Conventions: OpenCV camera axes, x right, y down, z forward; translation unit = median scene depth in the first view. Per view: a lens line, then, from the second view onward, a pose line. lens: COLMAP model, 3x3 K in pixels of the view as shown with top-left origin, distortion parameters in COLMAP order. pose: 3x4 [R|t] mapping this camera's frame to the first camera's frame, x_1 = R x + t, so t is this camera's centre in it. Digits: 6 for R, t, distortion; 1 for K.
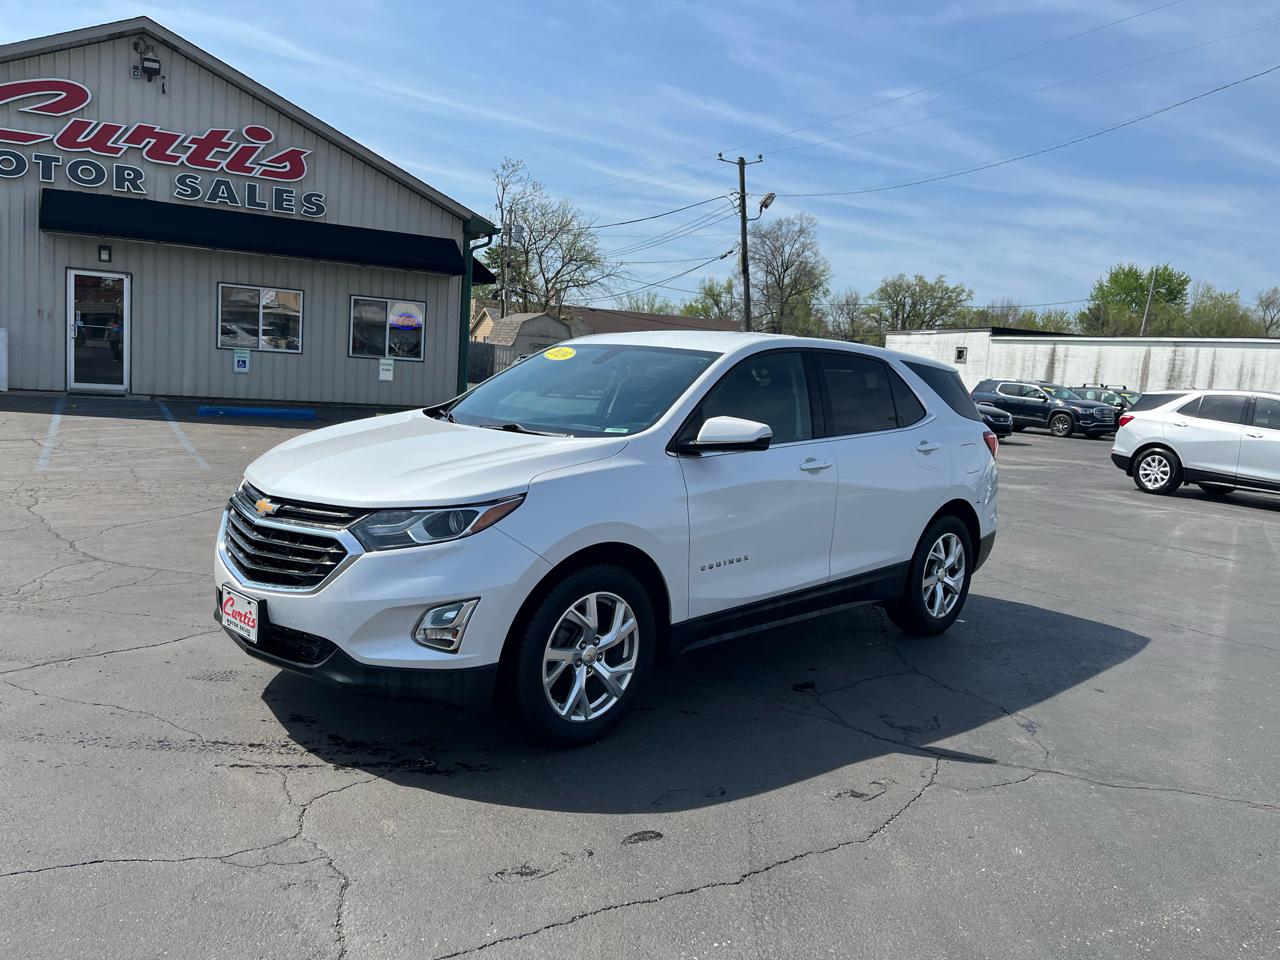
lens RADIAL K [[968.5, 0, 643.6], [0, 968.5, 476.5], [0, 0, 1]] dist [0.062803, -0.083504]
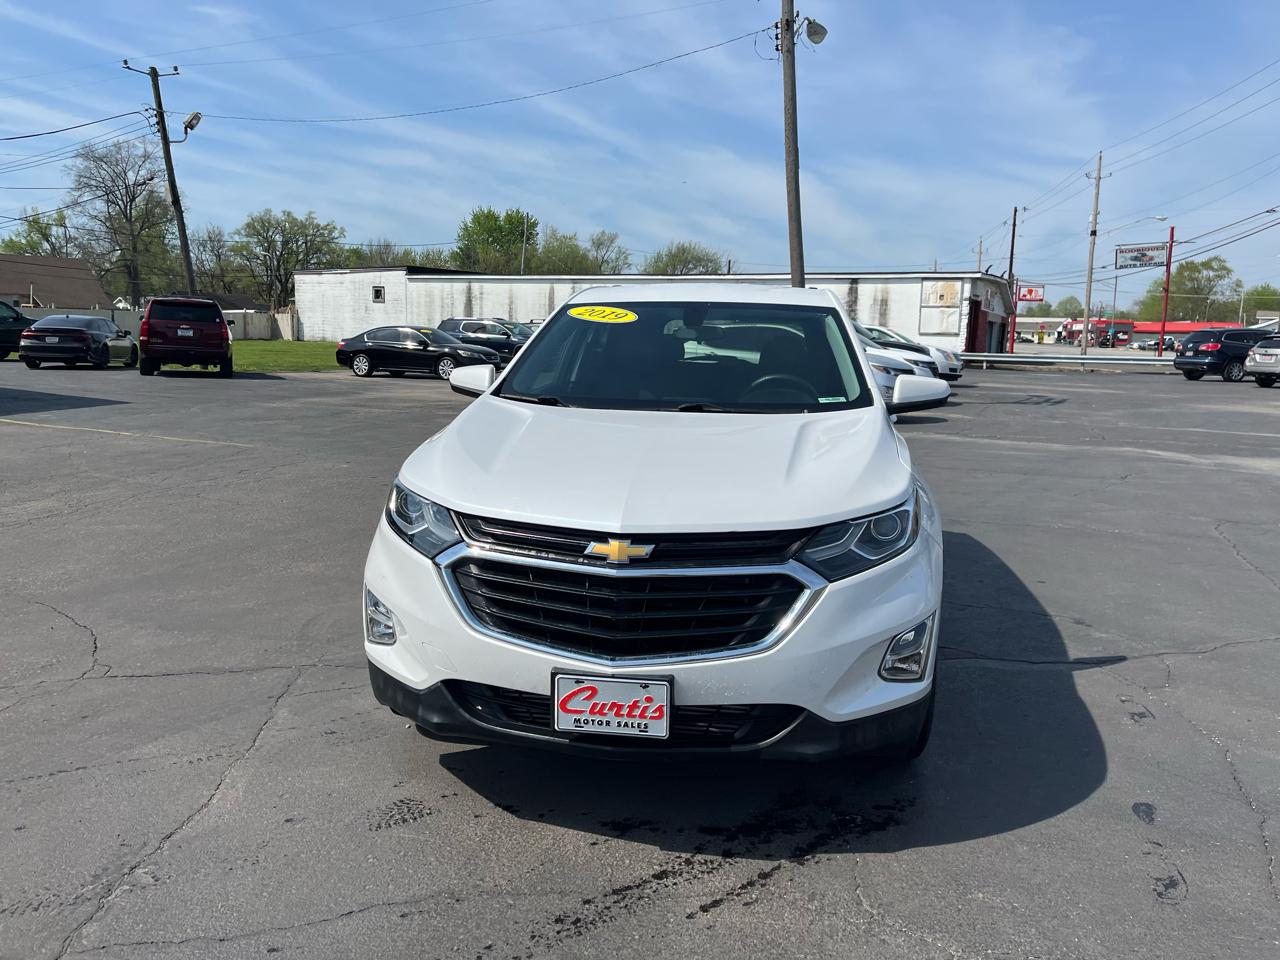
lens RADIAL K [[968.5, 0, 648.1], [0, 968.5, 472.0], [0, 0, 1]] dist [0.062803, -0.083504]
pose [[0.808328, -0.130969, 0.573980, -0.158105], [0.097997, 0.991273, 0.088178, -0.017857], [-0.580519, -0.015028, 0.814108, 0.084153]]
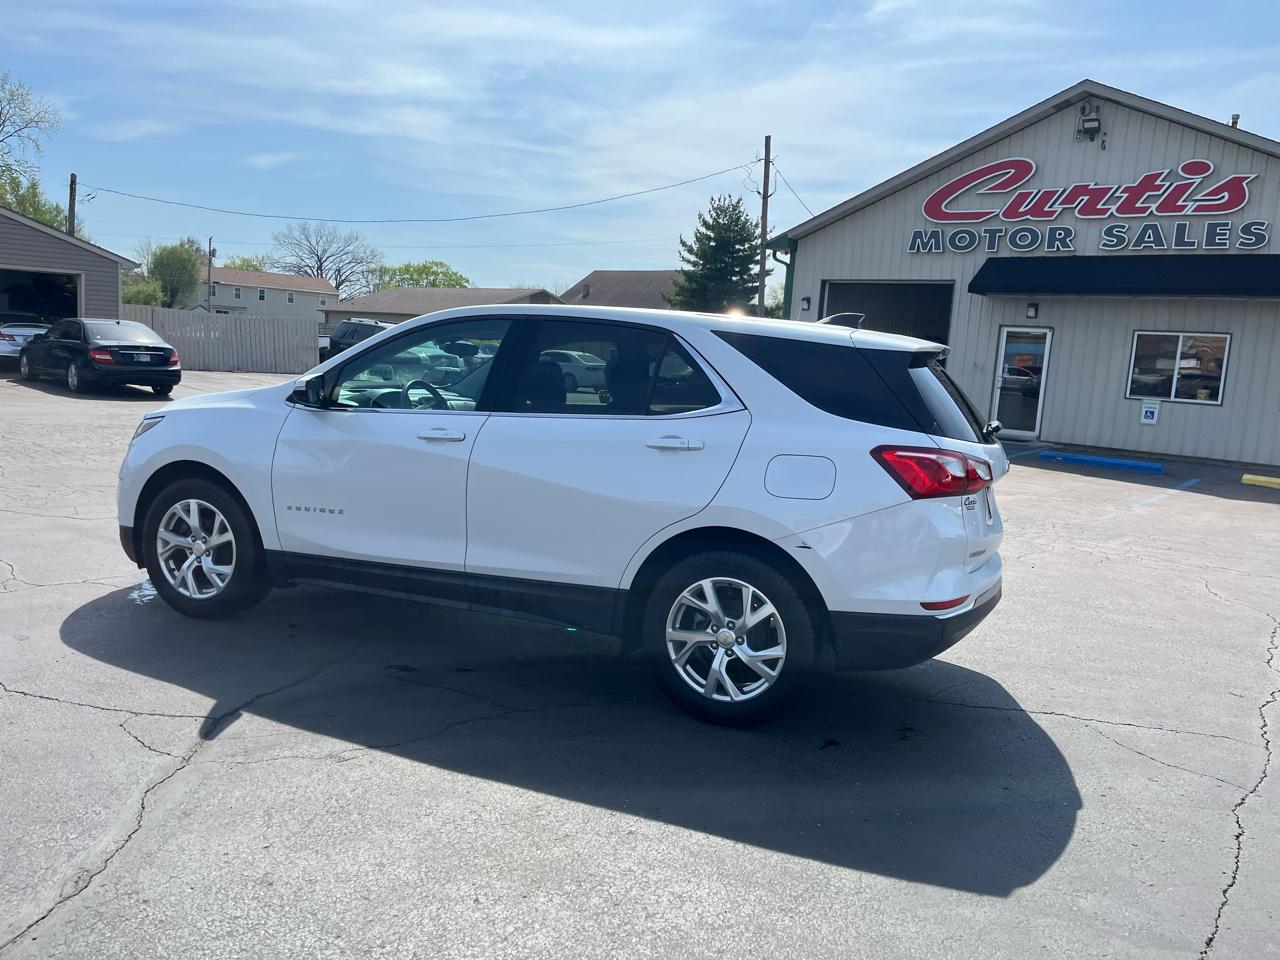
lens RADIAL K [[967.1, 0, 651.8], [0, 967.1, 473.9], [0, 0, 1]] dist [0.062294, -0.069512]
pose [[0.390338, 0.074186, -0.917678, 0.287848], [-0.147094, 0.988970, 0.017382, -0.005751], [0.908845, 0.128200, 0.396945, 0.212678]]
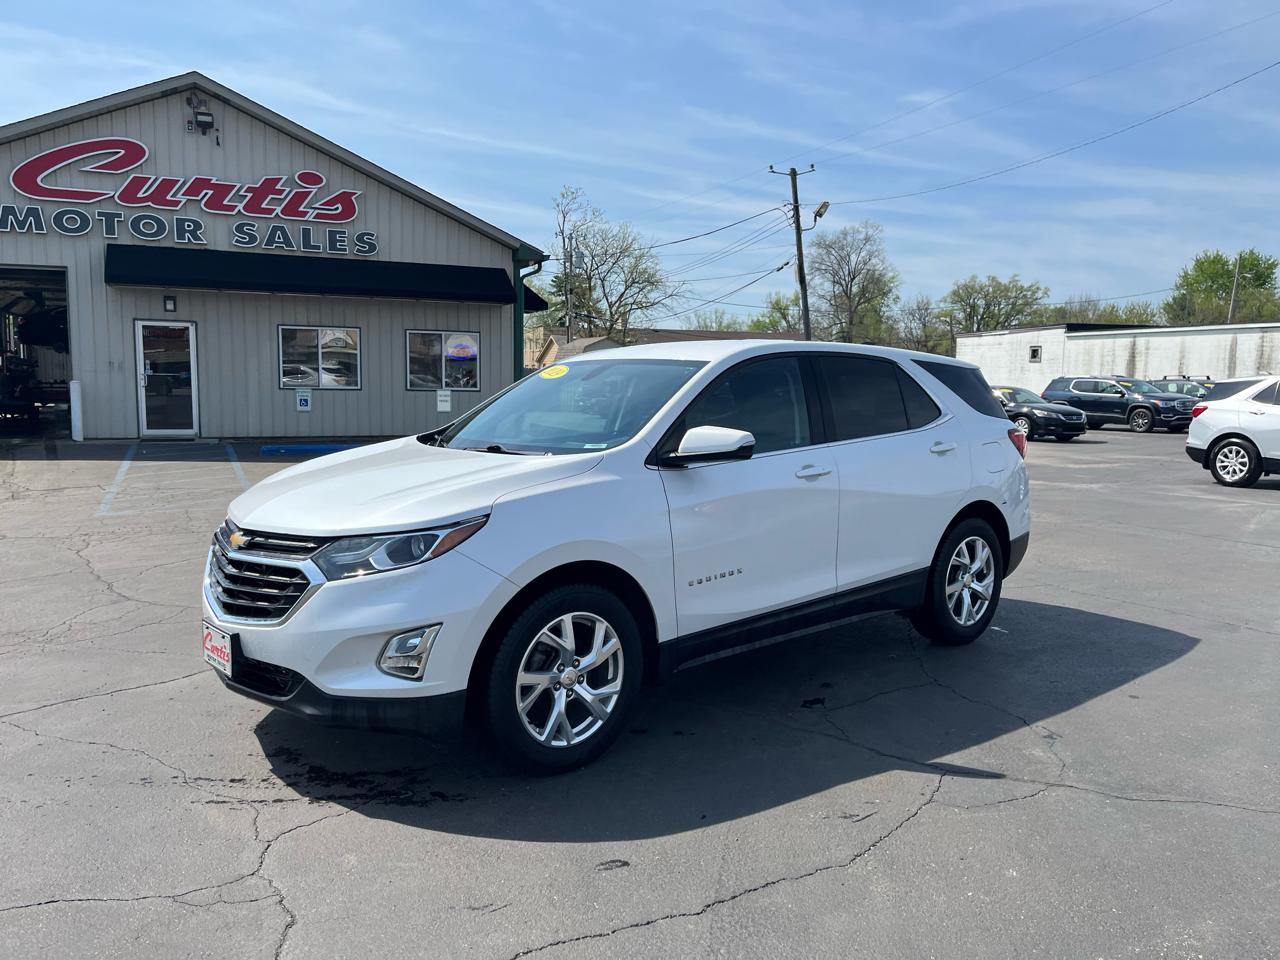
lens RADIAL K [[968.5, 0, 651.0], [0, 968.5, 482.4], [0, 0, 1]] dist [0.062803, -0.083504]
pose [[0.996270, -0.048220, -0.071559, 0.021924], [0.047205, 0.998760, -0.015813, 0.001616], [0.072233, 0.012377, 0.997311, 0.006962]]
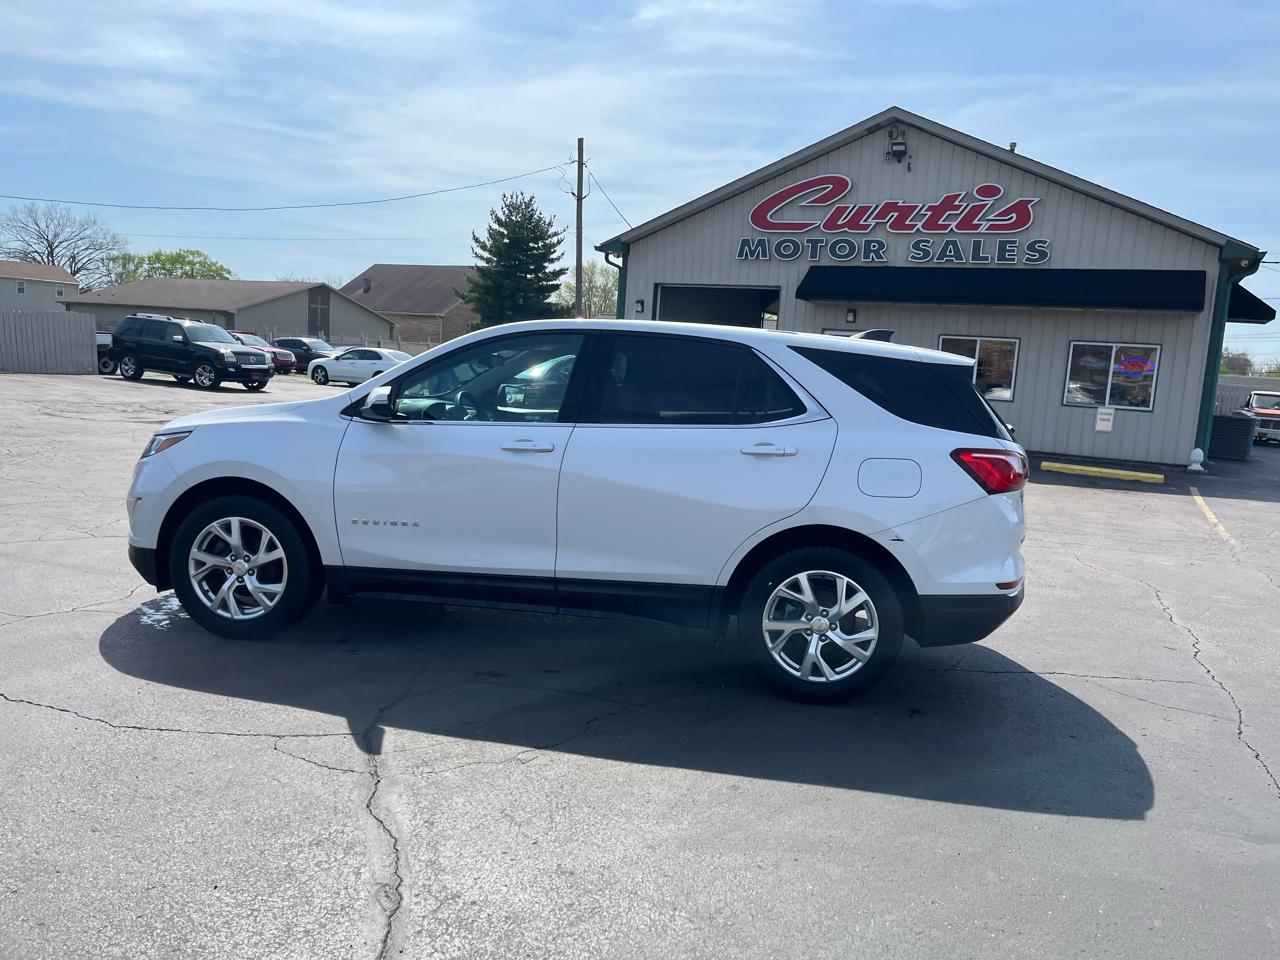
lens RADIAL K [[967.1, 0, 652.2], [0, 967.1, 473.1], [0, 0, 1]] dist [0.062294, -0.069512]
pose [[0.585959, 0.063044, -0.807885, 0.265230], [-0.121740, 0.992503, -0.010848, 0.002300], [0.801144, 0.104709, 0.589240, 0.139671]]
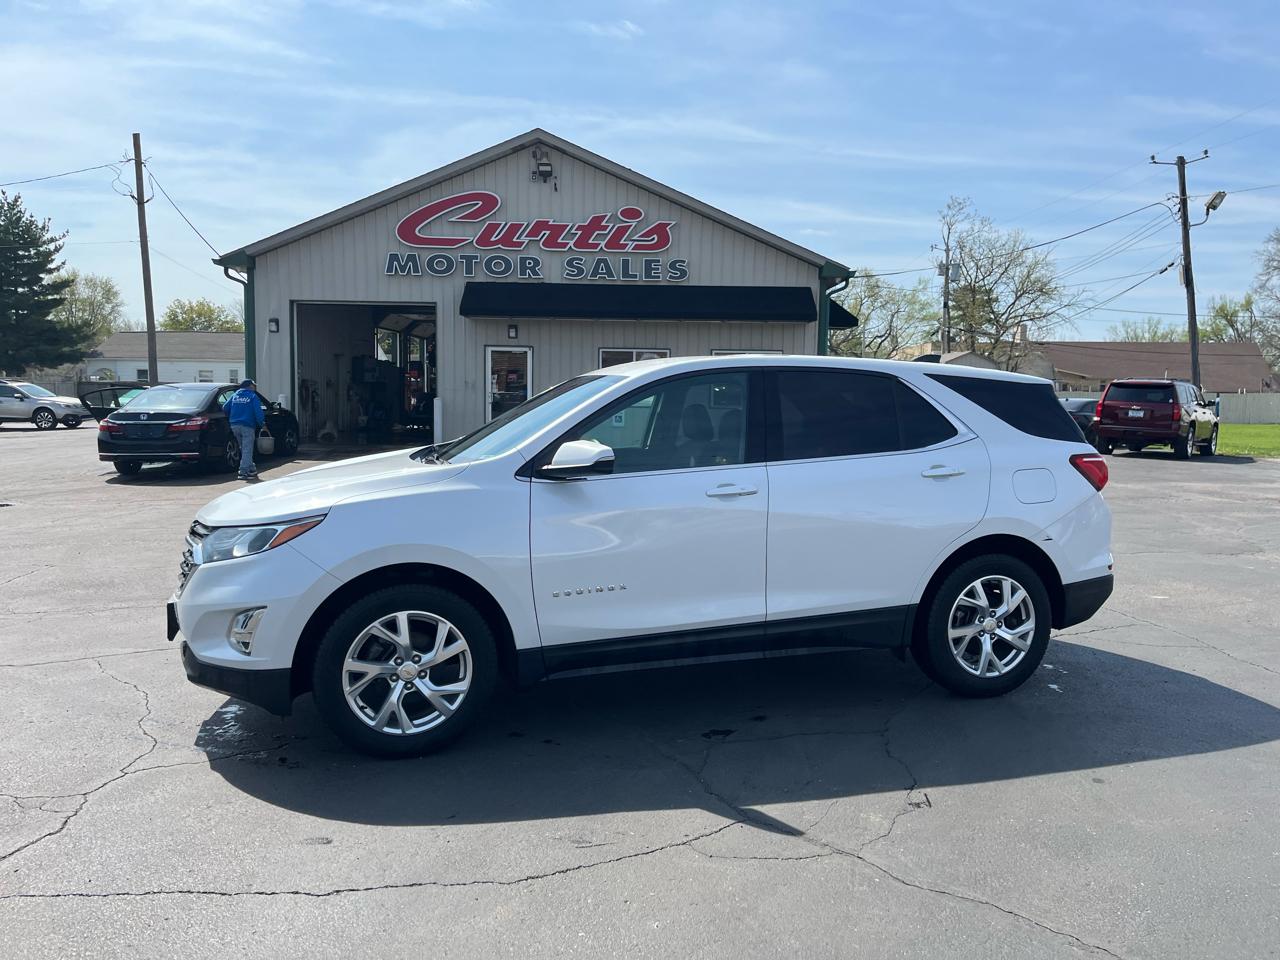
lens RADIAL K [[967.1, 0, 649.9], [0, 967.1, 471.7], [0, 0, 1]] dist [0.062294, -0.069512]
pose [[0.888204, -0.018671, -0.459070, 0.138095], [-0.006209, 0.998595, -0.052628, 0.004698], [0.459408, 0.049595, 0.886840, 0.037167]]
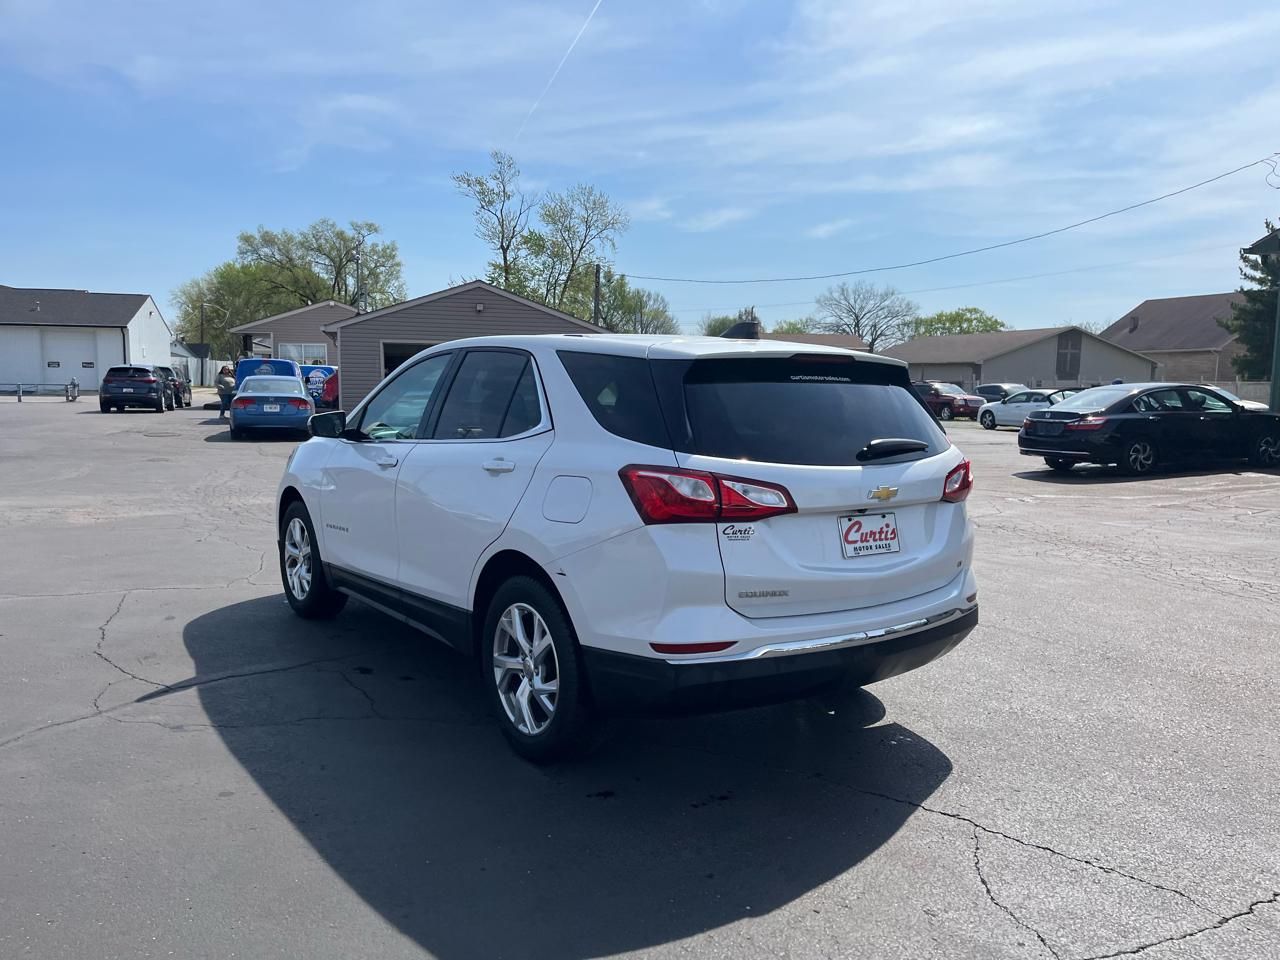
lens RADIAL K [[967.1, 0, 653.2], [0, 967.1, 491.0], [0, 0, 1]] dist [0.062294, -0.069512]
pose [[-0.142989, 0.043476, -0.988769, 0.298789], [-0.141890, 0.987814, 0.063953, -0.022684], [0.979501, 0.149441, -0.135078, 0.367785]]
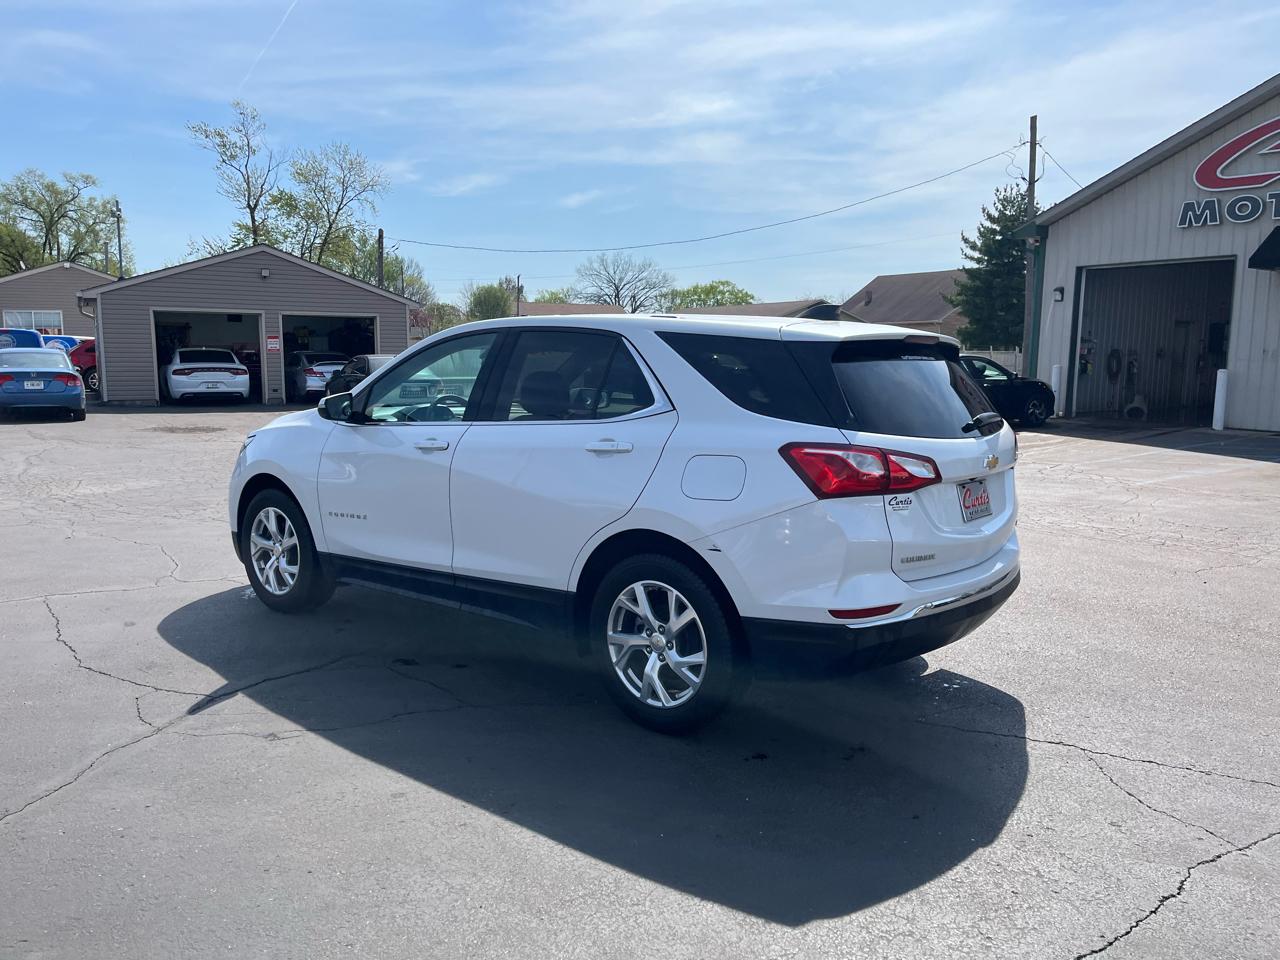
lens RADIAL K [[967.1, 0, 651.9], [0, 967.1, 481.2], [0, 0, 1]] dist [0.062294, -0.069512]
pose [[0.101312, 0.065101, -0.992722, 0.307504], [-0.122073, 0.991130, 0.052538, -0.014399], [0.987337, 0.115862, 0.108361, 0.290324]]
